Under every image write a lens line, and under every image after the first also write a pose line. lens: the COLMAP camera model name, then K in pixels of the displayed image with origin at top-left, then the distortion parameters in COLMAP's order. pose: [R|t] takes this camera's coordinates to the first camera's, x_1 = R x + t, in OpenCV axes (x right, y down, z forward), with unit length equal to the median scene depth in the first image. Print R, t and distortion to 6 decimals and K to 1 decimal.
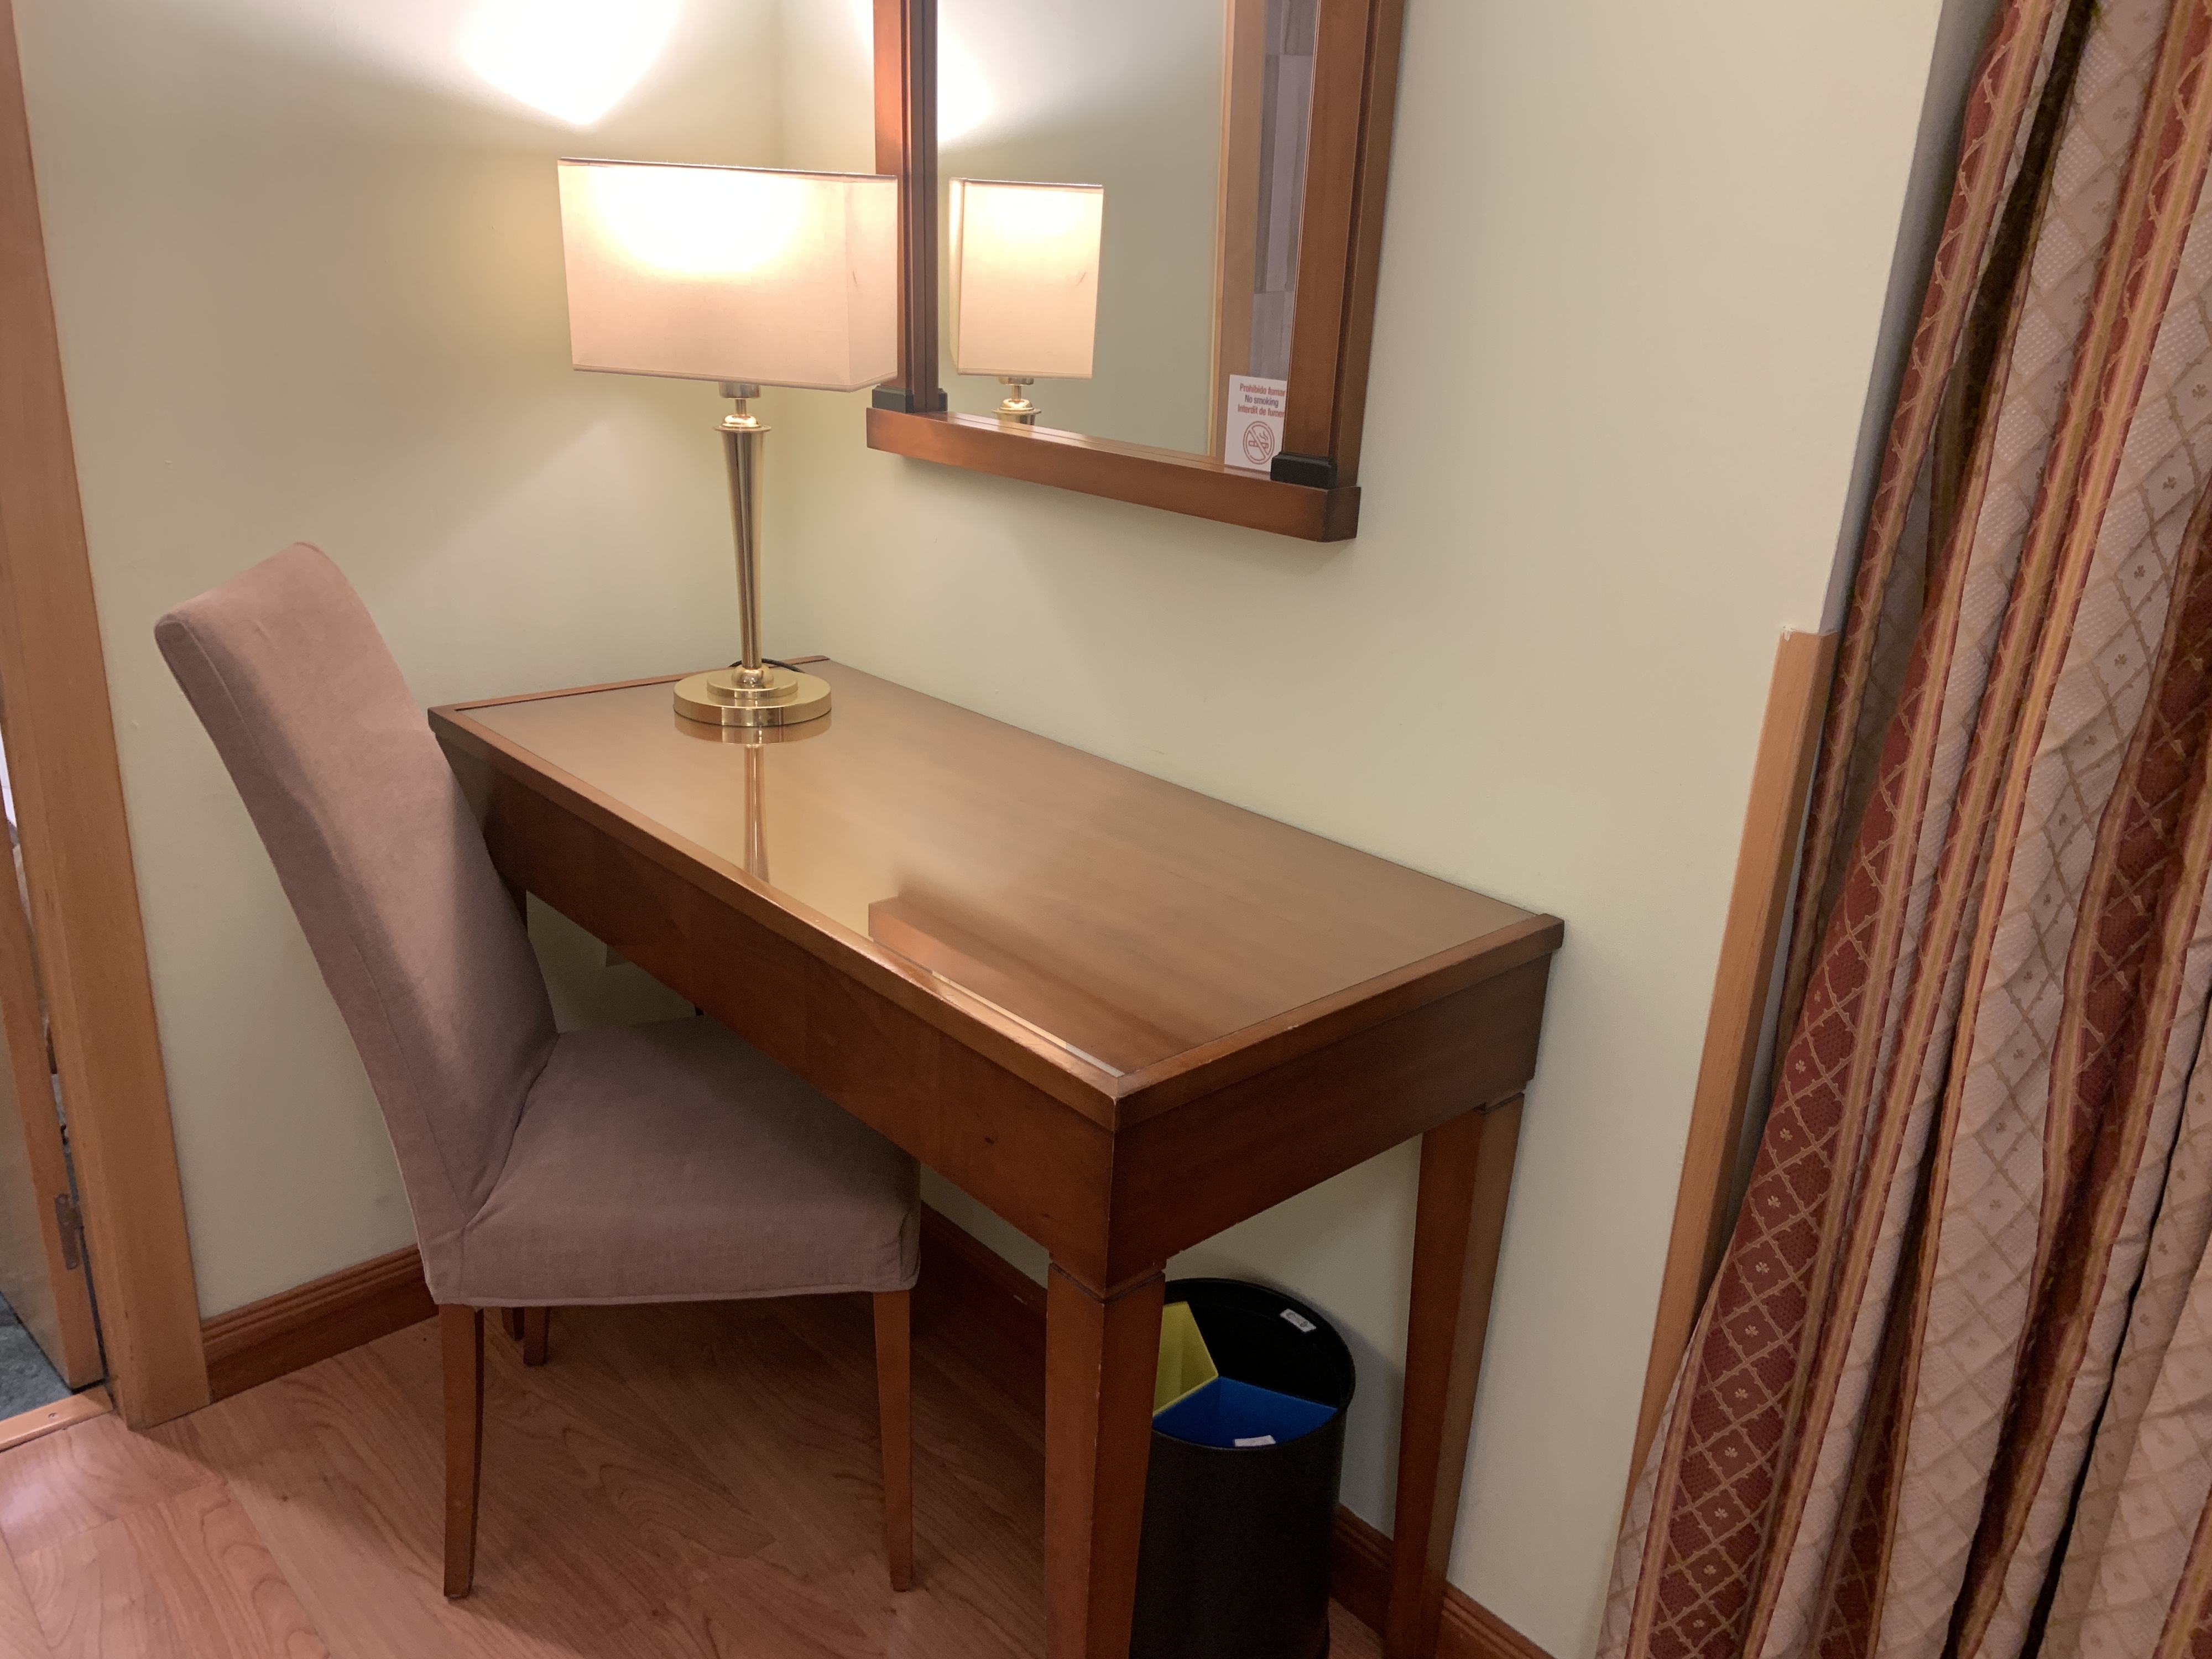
lens RADIAL K [[1676.9, 0, 1077.0], [0, 1676.9, 825.9], [0, 0, 1]] dist [0.127743, -0.147802]
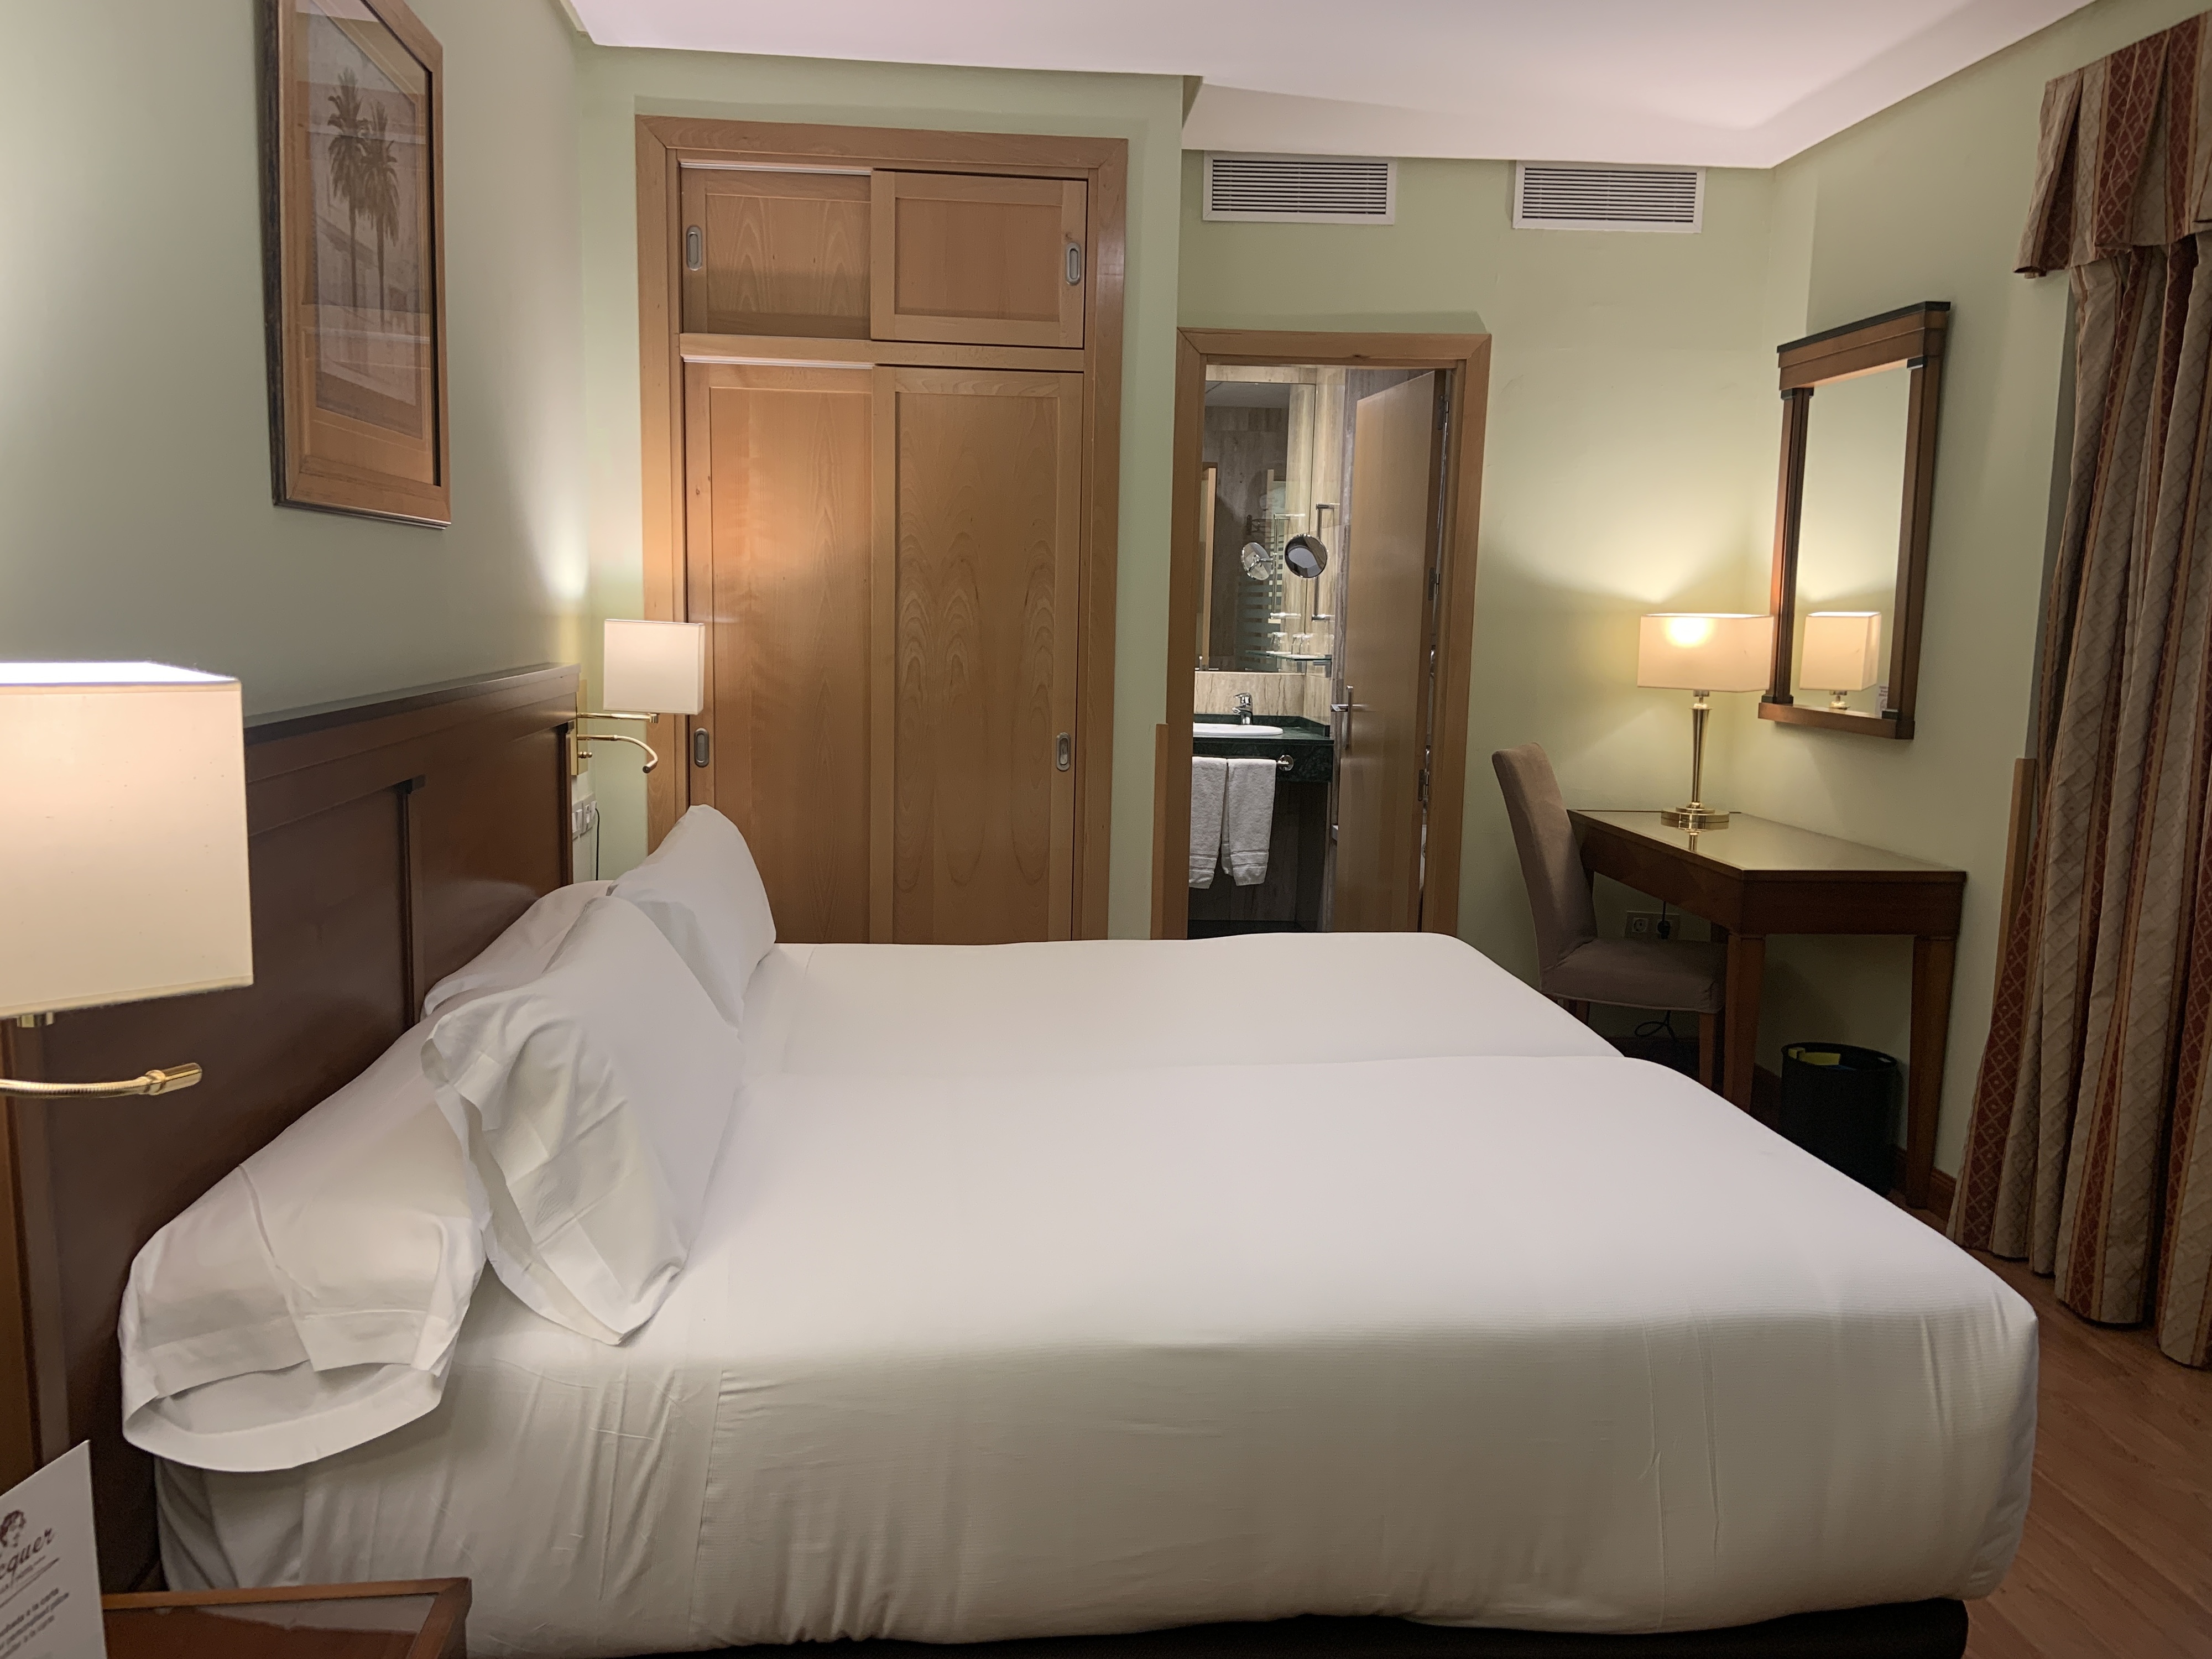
lens RADIAL K [[1676.9, 0, 1077.0], [0, 1676.9, 825.9], [0, 0, 1]] dist [0.127743, -0.147802]
pose [[0.789255, 0.050012, -0.612026, 0.656727], [-0.183565, 0.970319, -0.157431, 0.529830], [0.585987, 0.236600, 0.775010, -1.548297]]
